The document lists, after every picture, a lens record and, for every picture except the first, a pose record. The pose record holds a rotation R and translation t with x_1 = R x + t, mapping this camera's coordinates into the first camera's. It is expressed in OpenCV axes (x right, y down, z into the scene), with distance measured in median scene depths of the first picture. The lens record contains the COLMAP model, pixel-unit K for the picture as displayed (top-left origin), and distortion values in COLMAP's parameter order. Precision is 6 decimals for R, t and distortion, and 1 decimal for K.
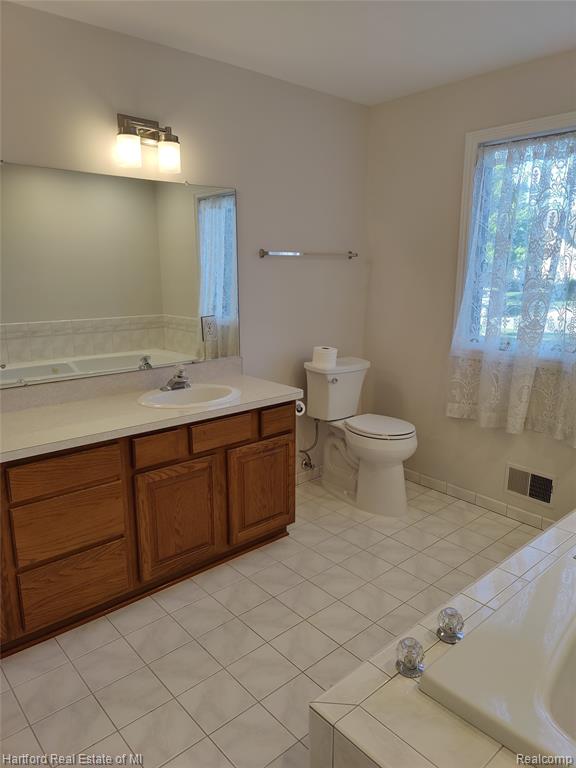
lens RADIAL K [[538.1, 0, 287.4], [0, 538.1, 383.6], [0, 0, 1]] dist [0.033082, -0.003759]
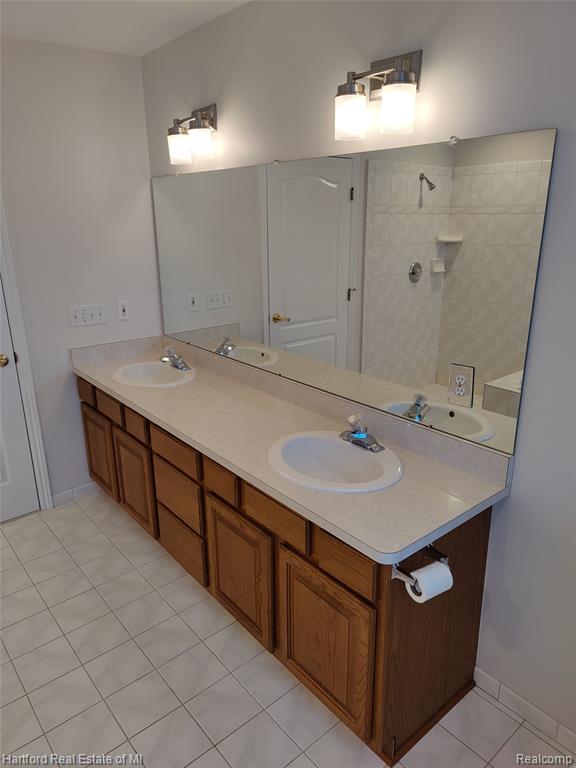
lens RADIAL K [[538.1, 0, 288.2], [0, 538.1, 384.6], [0, 0, 1]] dist [0.033082, -0.003759]
pose [[-0.018491, 0.311591, -0.950036, 0.558391], [-0.205564, 0.928714, 0.308599, -0.328428], [0.978469, 0.200999, 0.046879, 1.029838]]
